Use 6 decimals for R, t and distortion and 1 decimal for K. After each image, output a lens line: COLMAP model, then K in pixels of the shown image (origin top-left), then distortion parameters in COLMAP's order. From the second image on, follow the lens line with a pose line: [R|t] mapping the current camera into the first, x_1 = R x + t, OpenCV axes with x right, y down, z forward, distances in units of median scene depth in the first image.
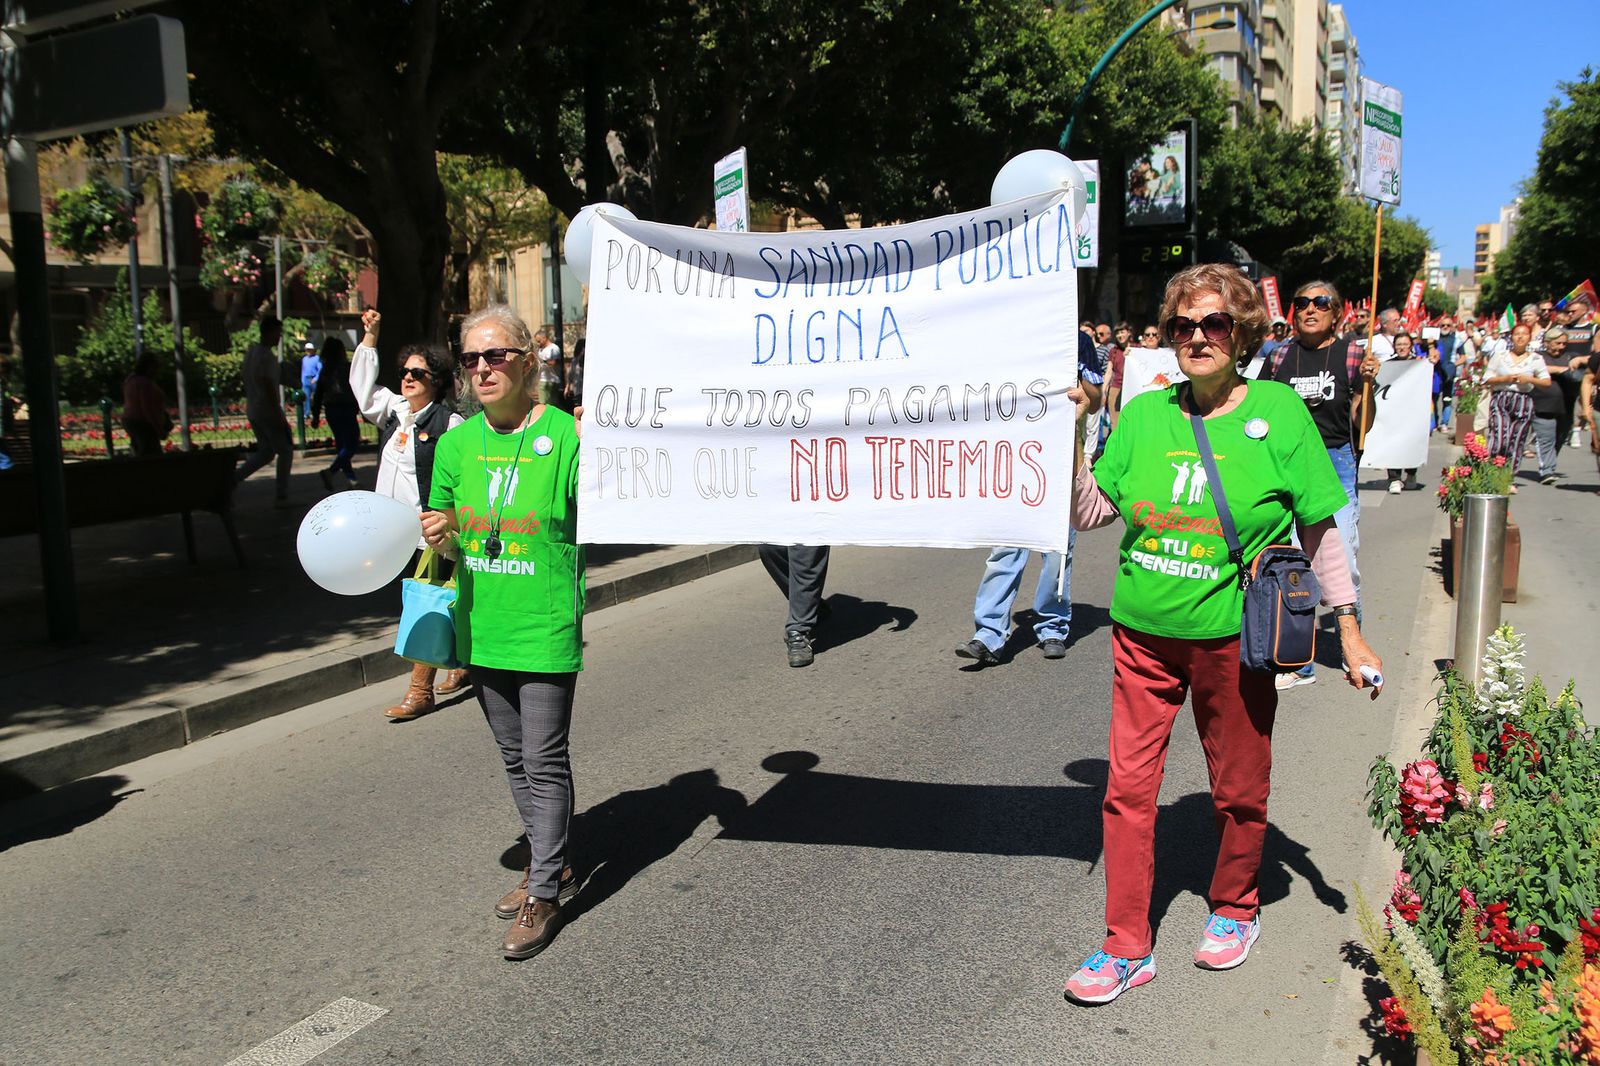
lens RADIAL K [[1240.4, 0, 800.0], [0, 1240.4, 533.0], [0, 0, 1]] dist [-0.122546, 0.115053]
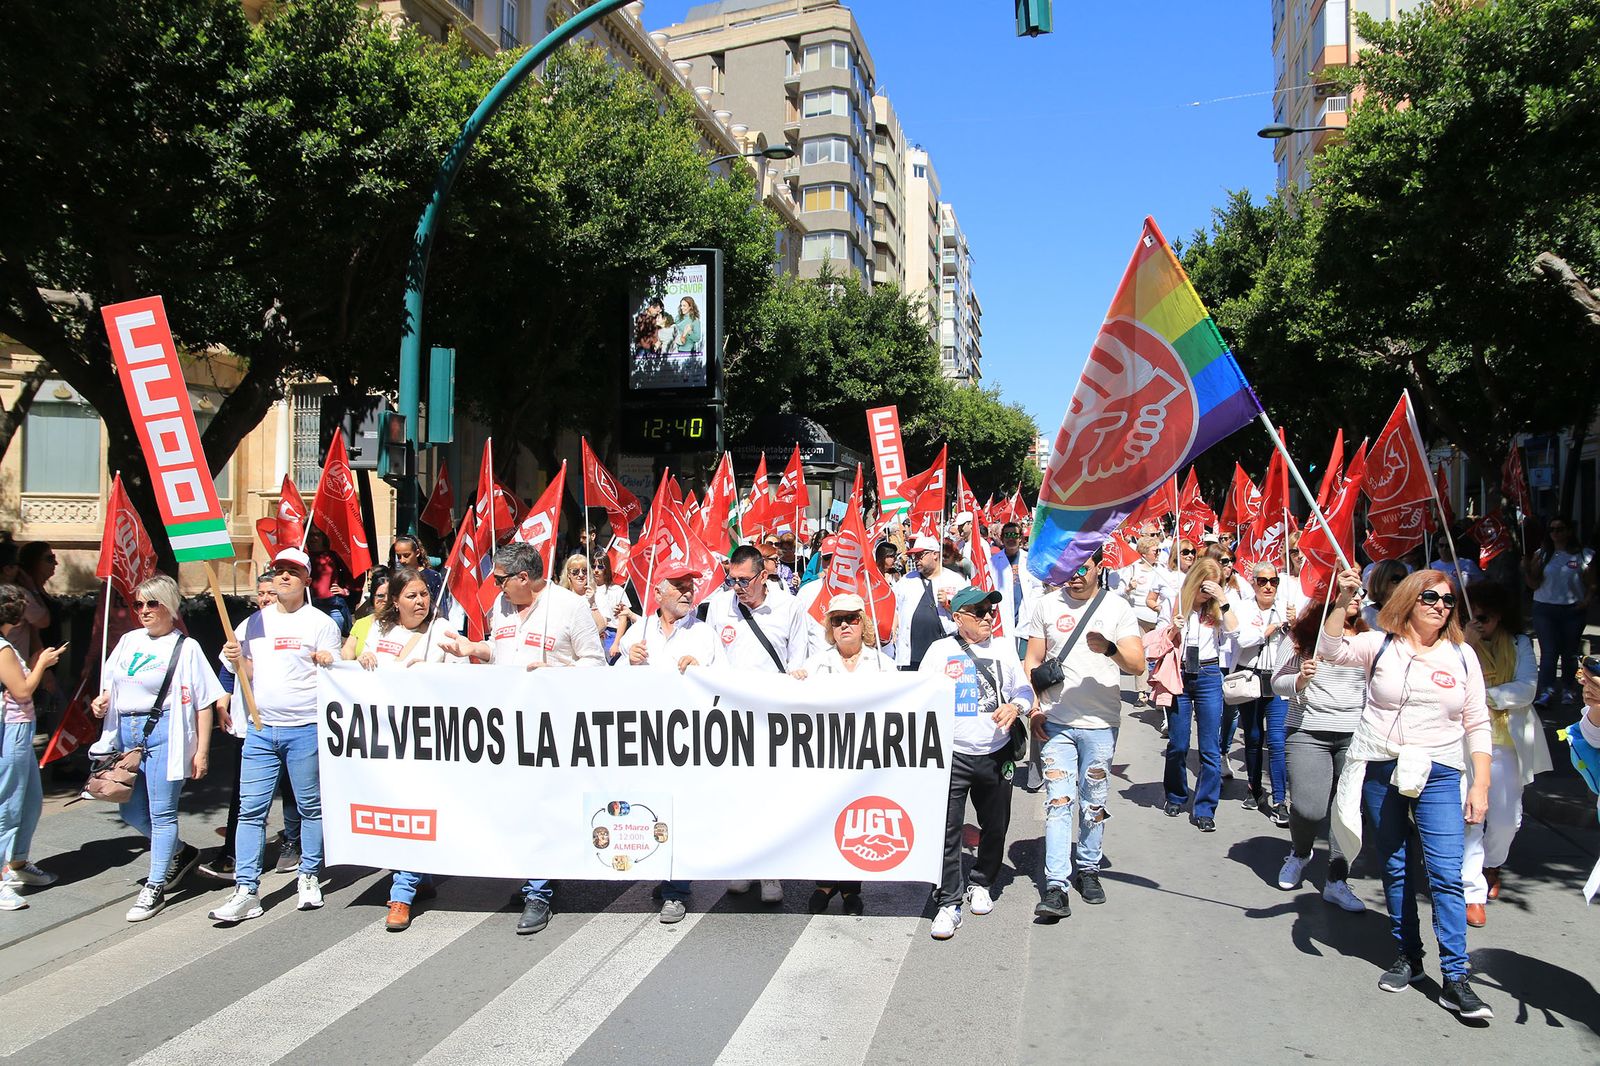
lens RADIAL K [[1240.4, 0, 800.0], [0, 1240.4, 533.0], [0, 0, 1]] dist [-0.122546, 0.115053]
pose [[0.960287, 0.021684, 0.278169, 0.118950], [0.016434, 0.990849, -0.133973, -0.048361], [-0.278529, 0.133224, 0.951143, 0.208943]]
